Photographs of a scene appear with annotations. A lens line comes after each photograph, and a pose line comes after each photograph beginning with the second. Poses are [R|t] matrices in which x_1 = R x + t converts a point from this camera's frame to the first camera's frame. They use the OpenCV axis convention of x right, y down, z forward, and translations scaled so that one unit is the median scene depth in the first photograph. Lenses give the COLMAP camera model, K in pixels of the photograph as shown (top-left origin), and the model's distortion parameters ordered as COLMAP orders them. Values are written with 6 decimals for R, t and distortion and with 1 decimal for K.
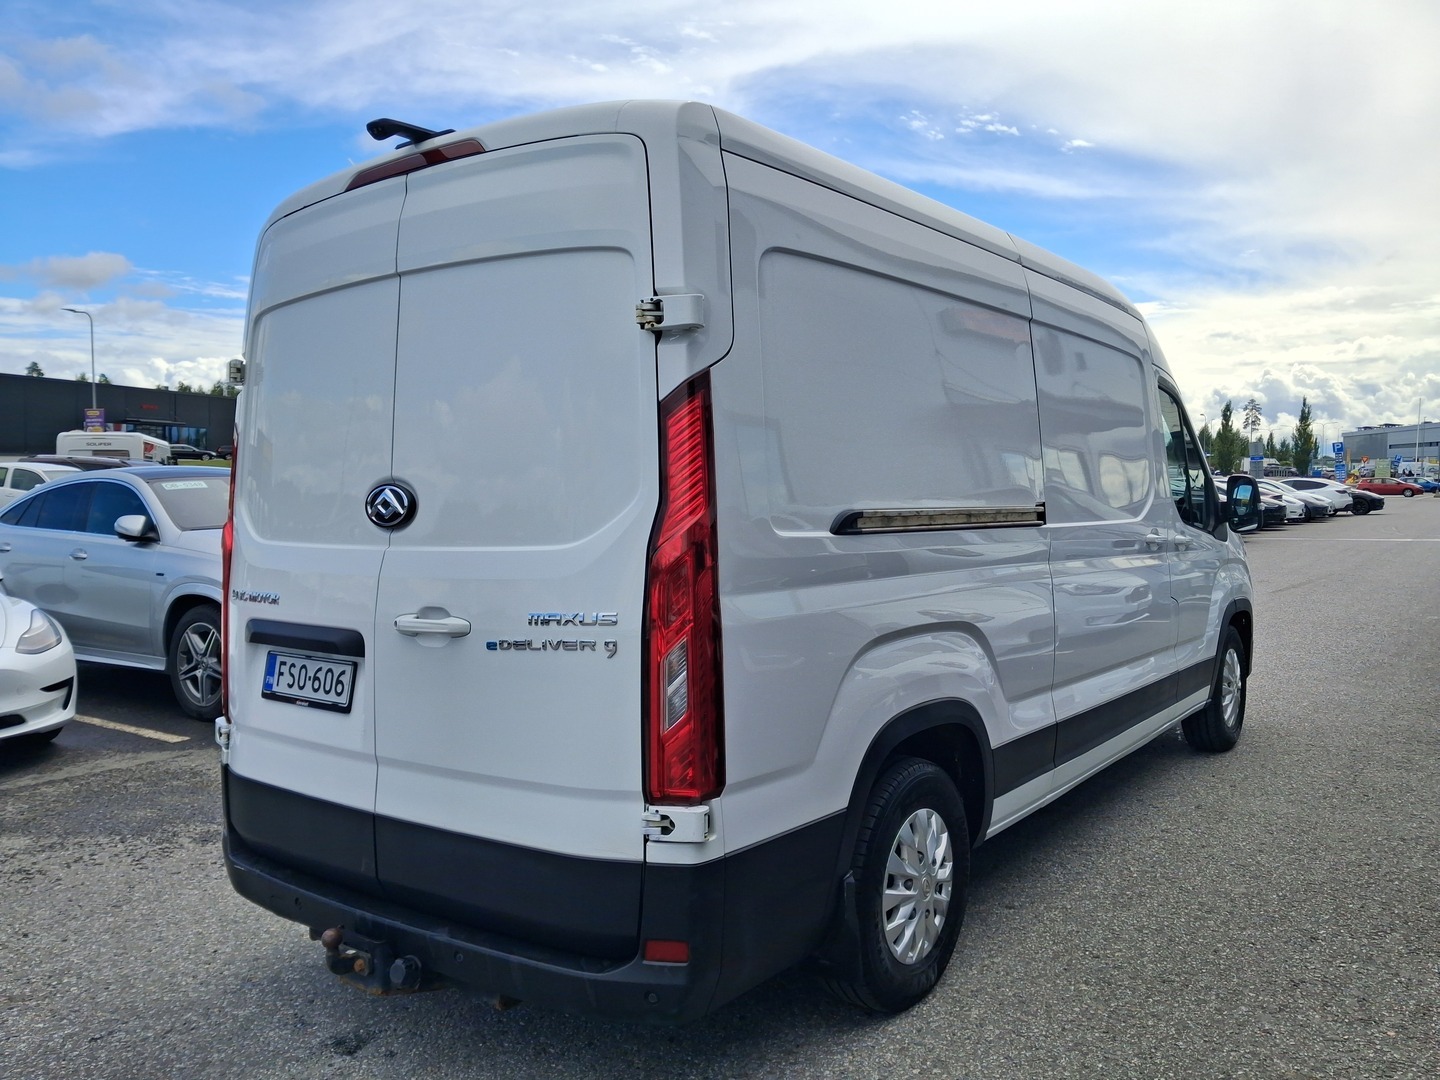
lens RADIAL K [[1130.3, 0, 743.8], [0, 1130.3, 542.4], [0, 0, 1]] dist [0.228606, -0.590763]
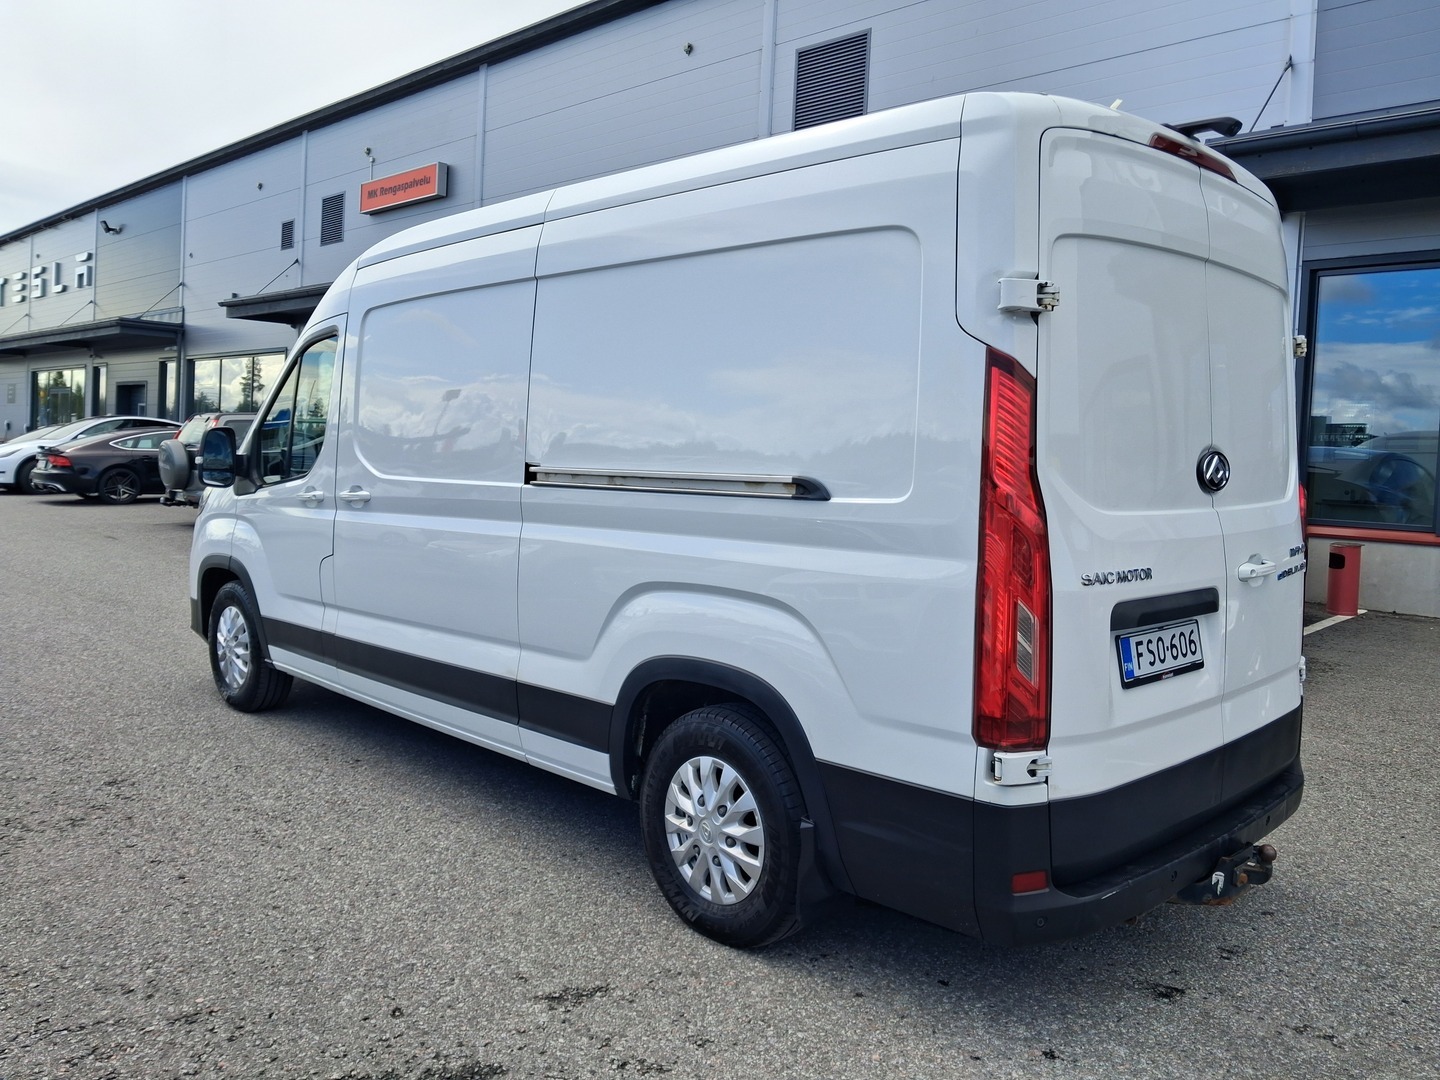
lens RADIAL K [[1166.0, 0, 720.0], [0, 1166.0, 540.0], [0, 0, 1]] dist [-0.000868, -0.005202]
pose [[0.119448, -0.067753, 0.990526, -1.473175], [0.014548, 0.997681, 0.066488, -0.047871], [-0.992734, 0.006468, 0.120156, 1.328070]]
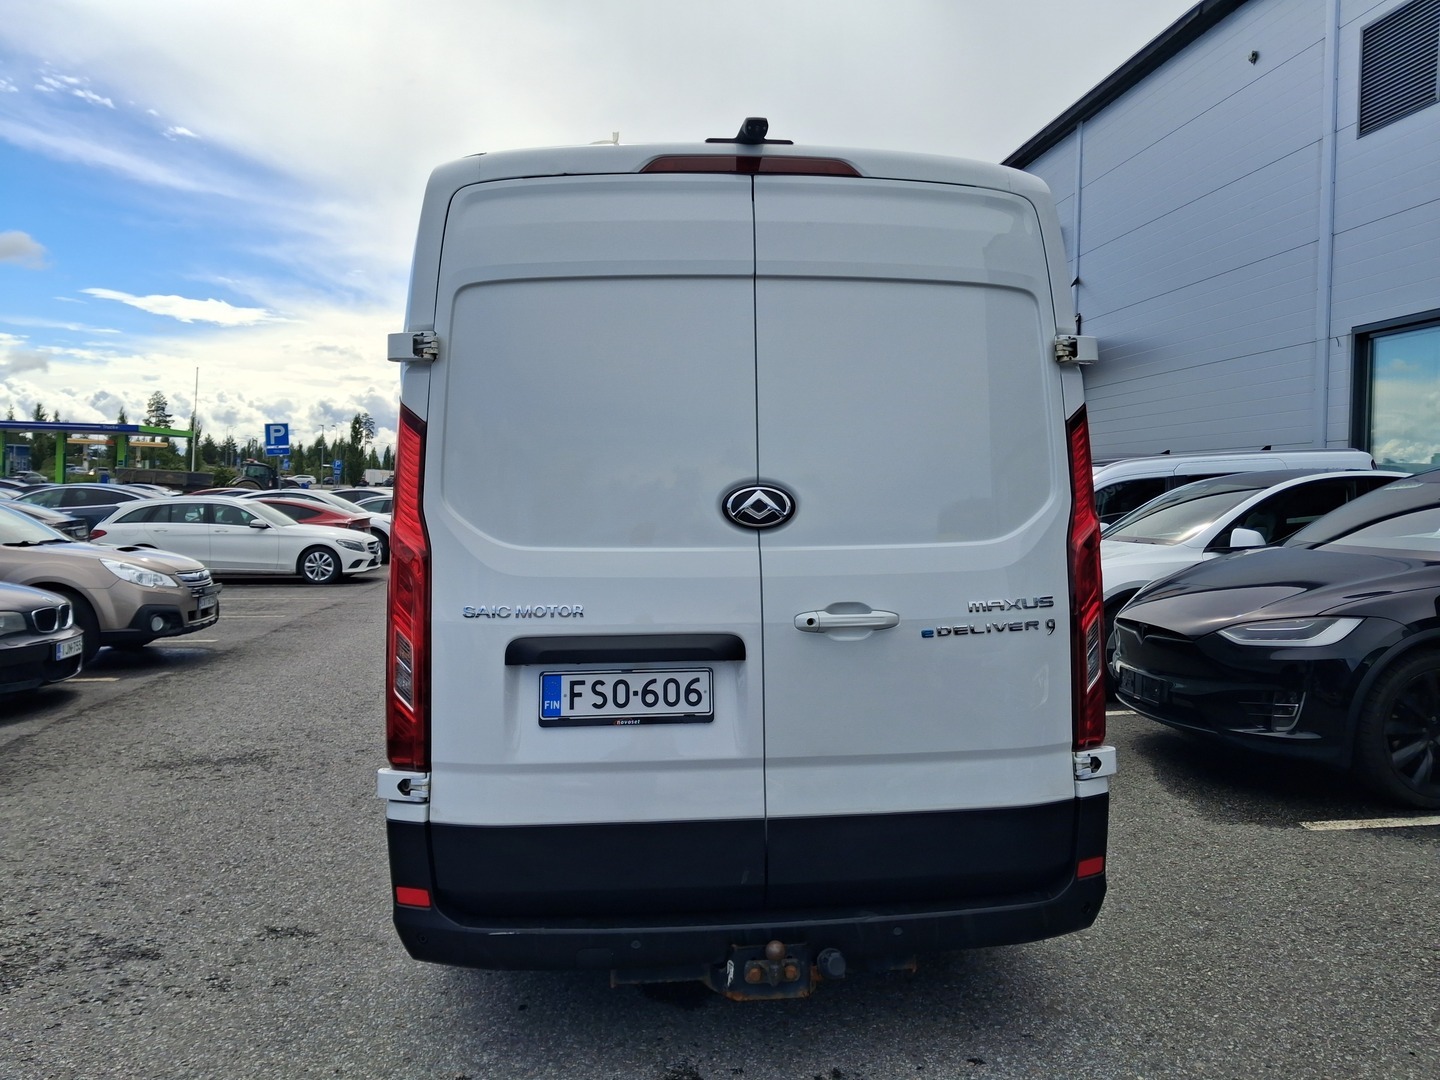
lens RADIAL K [[1148.4, 0, 720.0], [0, 1148.4, 540.0], [0, 0, 1]] dist [0.060112, -0.105112]
pose [[0.733230, -0.015768, 0.679798, -1.004325], [0.022509, 0.999746, -0.001089, -0.002913], [-0.679609, 0.016100, 0.733398, 0.292907]]
